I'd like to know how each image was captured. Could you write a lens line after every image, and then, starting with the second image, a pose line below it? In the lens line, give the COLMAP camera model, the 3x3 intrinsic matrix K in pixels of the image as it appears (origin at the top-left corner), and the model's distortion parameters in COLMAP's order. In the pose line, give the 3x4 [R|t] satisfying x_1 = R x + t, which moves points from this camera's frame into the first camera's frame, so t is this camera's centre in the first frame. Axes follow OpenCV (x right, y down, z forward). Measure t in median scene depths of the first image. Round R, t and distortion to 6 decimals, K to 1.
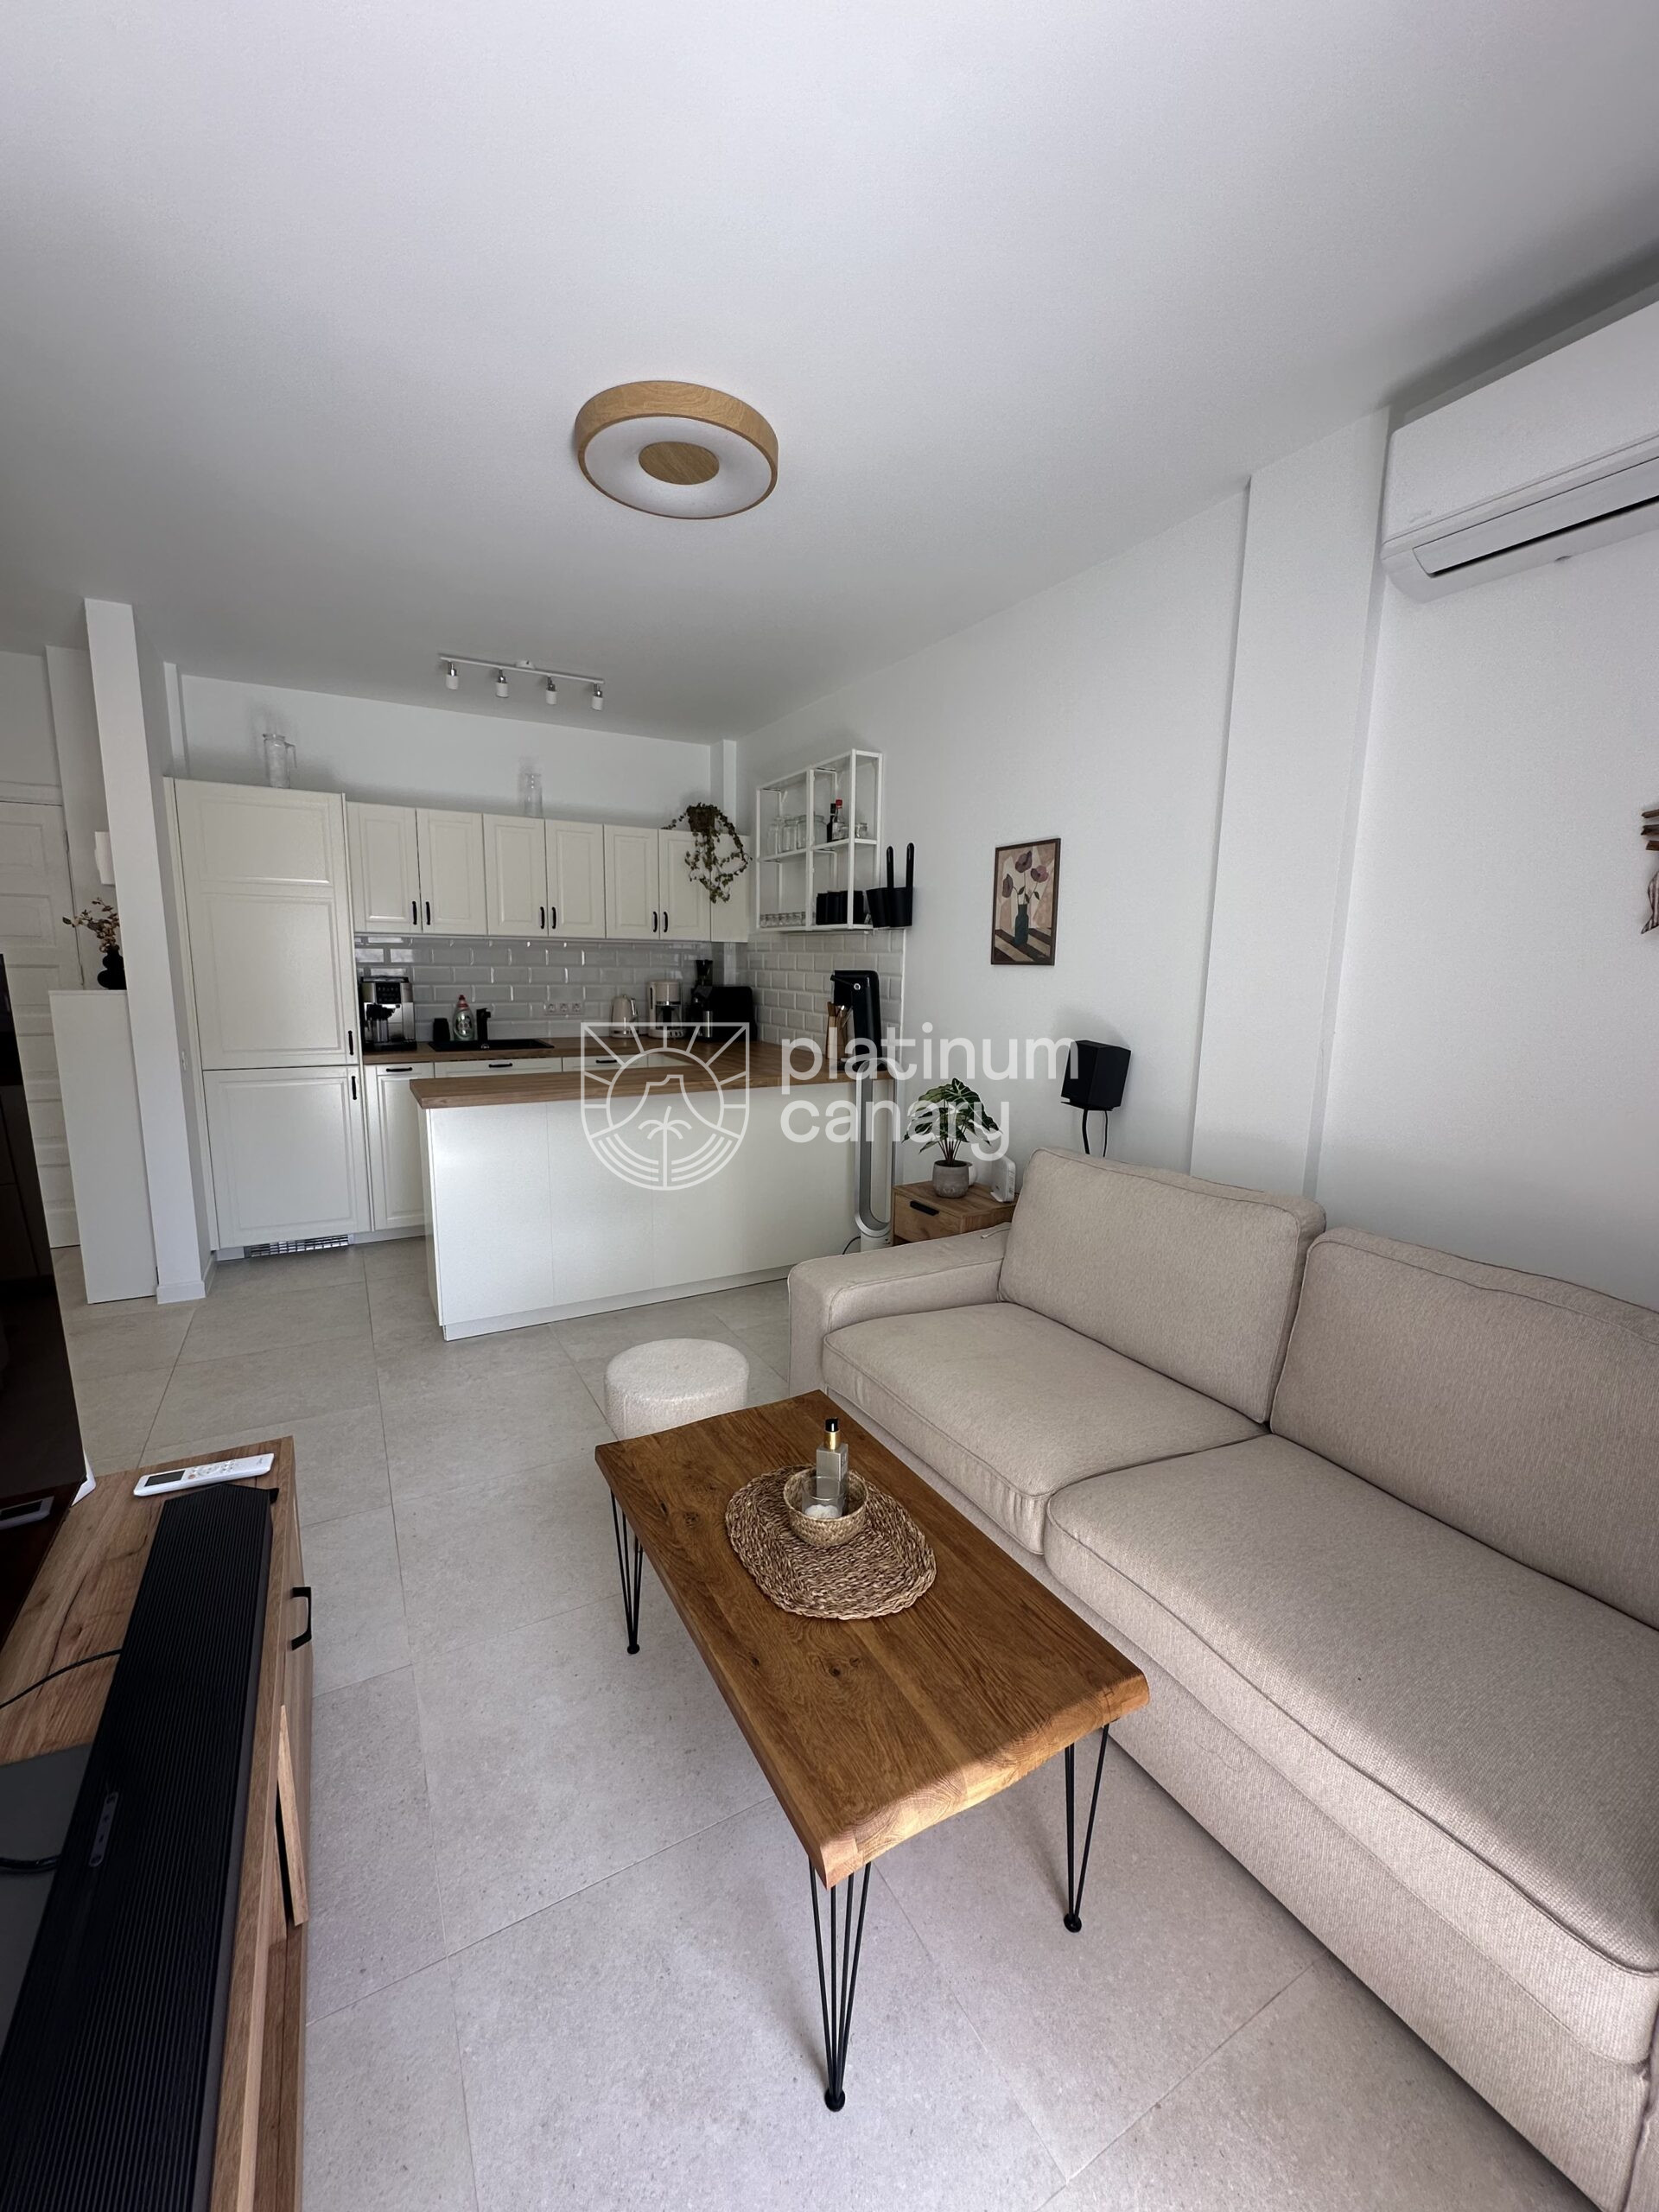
lens RADIAL K [[891.4, 0, 837.5], [0, 891.4, 1107.2], [0, 0, 1]] dist [0.002491, 0.000075]
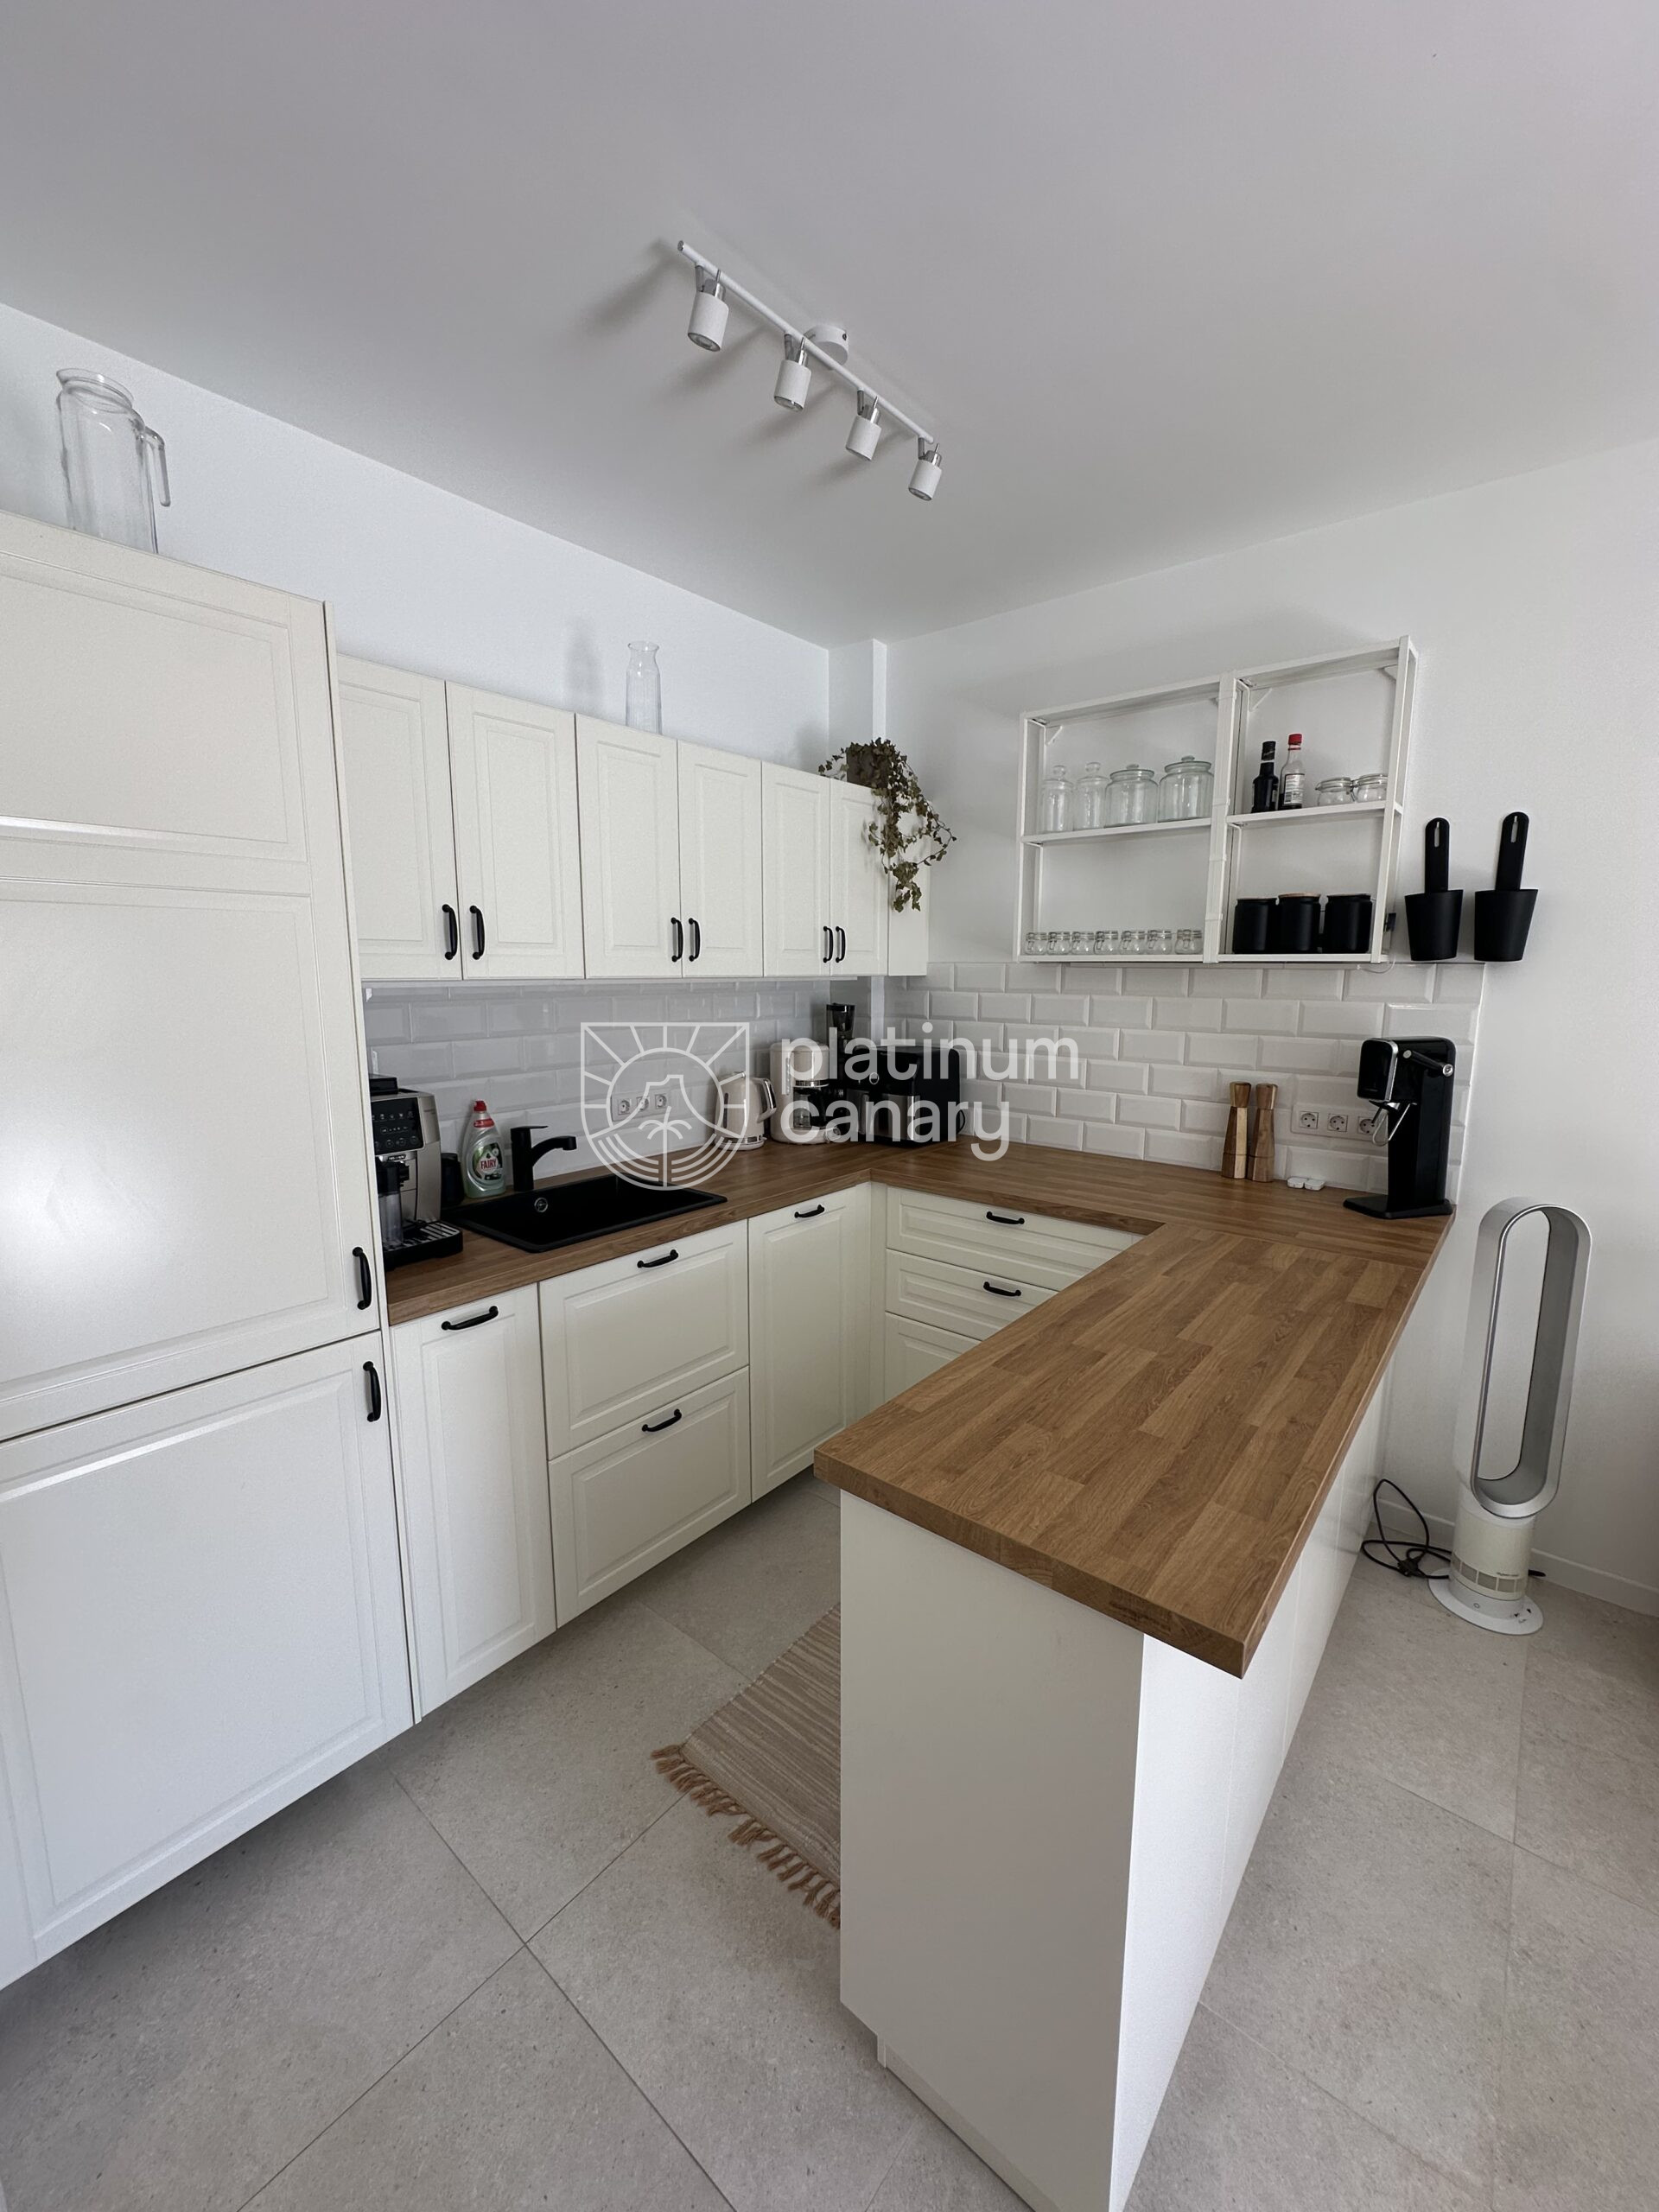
lens RADIAL K [[891.4, 0, 820.1], [0, 891.4, 1105.3], [0, 0, 1]] dist [0.002491, 0.000075]
pose [[0.937536, -0.066790, 0.341418, -0.454393], [0.069293, 0.997584, 0.004872, -0.124433], [-0.340919, 0.019091, 0.939899, 0.537921]]
